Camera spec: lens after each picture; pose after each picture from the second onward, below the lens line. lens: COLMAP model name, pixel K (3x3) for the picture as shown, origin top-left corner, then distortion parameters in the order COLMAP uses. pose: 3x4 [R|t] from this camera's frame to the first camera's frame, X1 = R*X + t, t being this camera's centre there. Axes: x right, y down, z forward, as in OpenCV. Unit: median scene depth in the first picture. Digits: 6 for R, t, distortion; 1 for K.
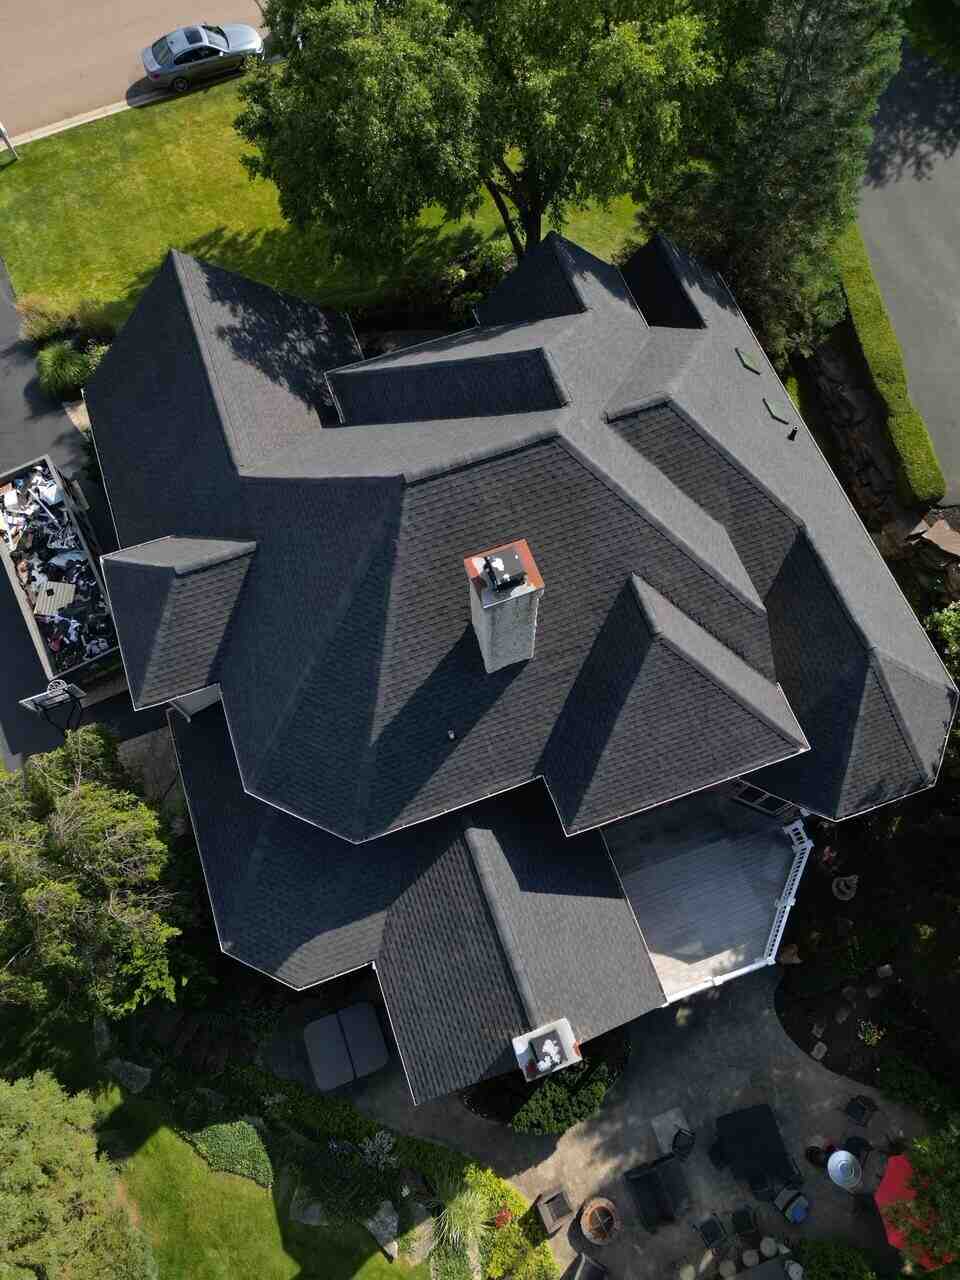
lens RADIAL K [[902.6, 0, 481.0], [0, 902.6, 639.7], [0, 0, 1]] dist [0.082741, -0.075309]
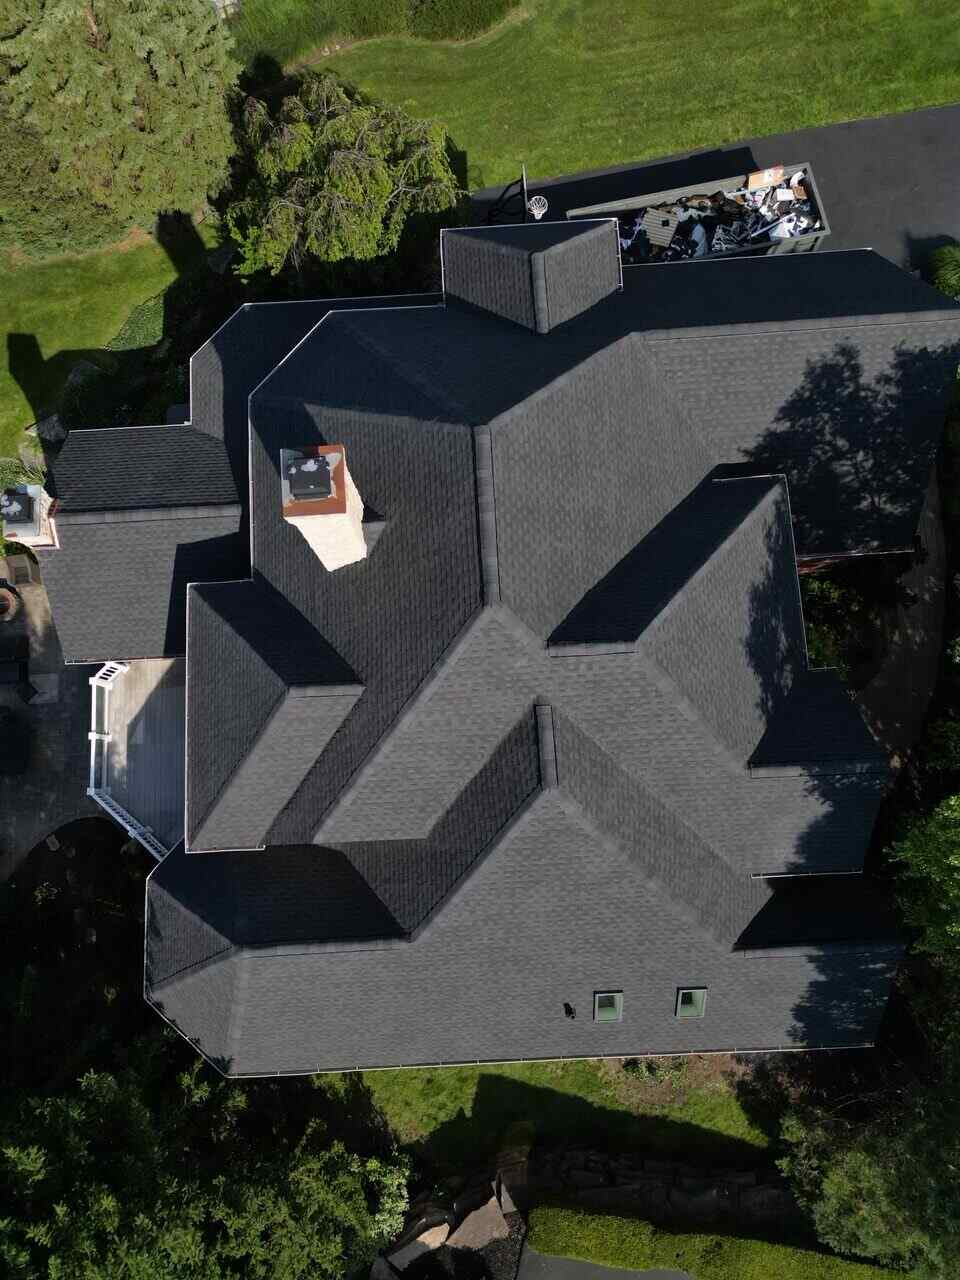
lens RADIAL K [[902.6, 0, 481.0], [0, 902.6, 639.7], [0, 0, 1]] dist [0.082741, -0.075309]
pose [[-0.282883, 0.946757, -0.153715, 0.180114], [-0.885195, -0.195986, 0.421923, -0.427402], [0.369332, 0.255422, 0.893506, 0.183697]]
